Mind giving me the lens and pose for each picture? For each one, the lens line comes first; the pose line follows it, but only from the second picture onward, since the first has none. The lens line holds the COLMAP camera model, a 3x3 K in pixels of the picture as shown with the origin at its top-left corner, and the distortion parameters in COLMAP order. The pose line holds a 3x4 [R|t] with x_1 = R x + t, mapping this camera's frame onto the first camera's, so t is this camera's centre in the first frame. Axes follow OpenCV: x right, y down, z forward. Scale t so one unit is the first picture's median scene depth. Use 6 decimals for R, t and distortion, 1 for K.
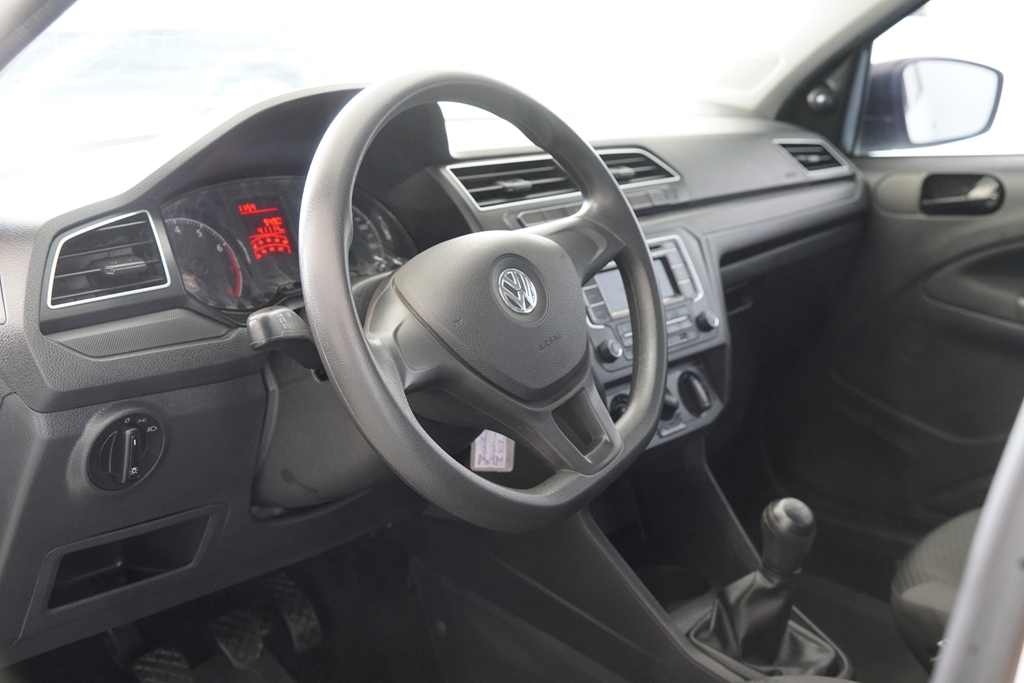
lens RADIAL K [[1326.8, 0, 512.0], [0, 1326.8, 341.5], [0, 0, 1]] dist [0.120140, -0.003525]
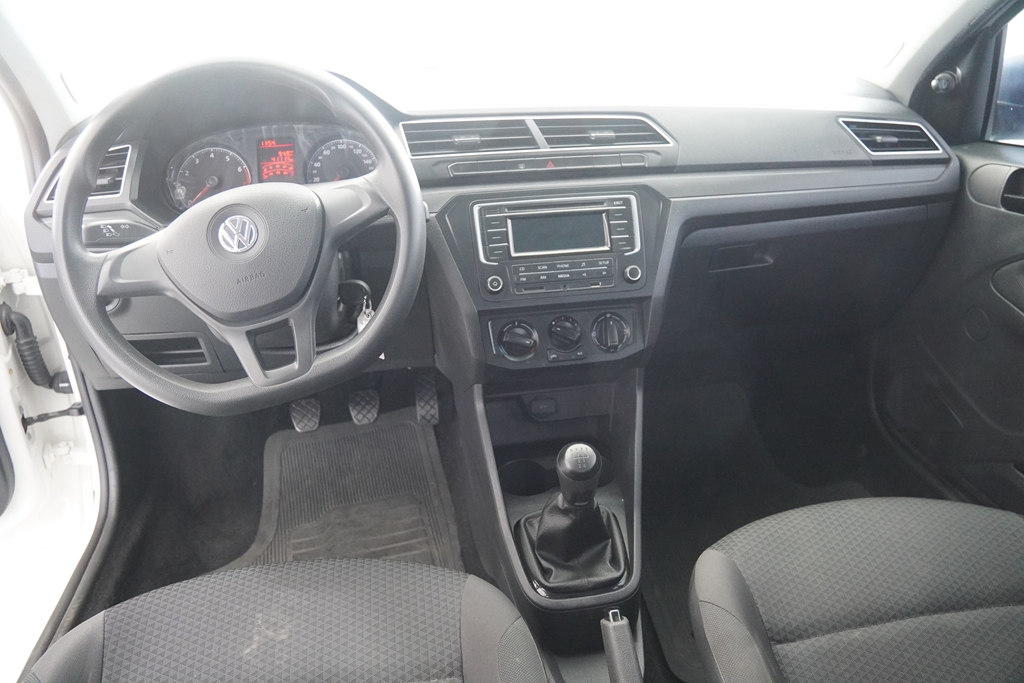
lens RADIAL K [[763.1, 0, 512.0], [0, 763.1, 341.5], [0, 0, 1]] dist [-0.137142, 0.100610]
pose [[0.767023, 0.254457, -0.589006, 0.443823], [-0.130209, 0.960628, 0.245439, -0.101630], [0.628269, -0.111564, 0.769956, 0.402377]]
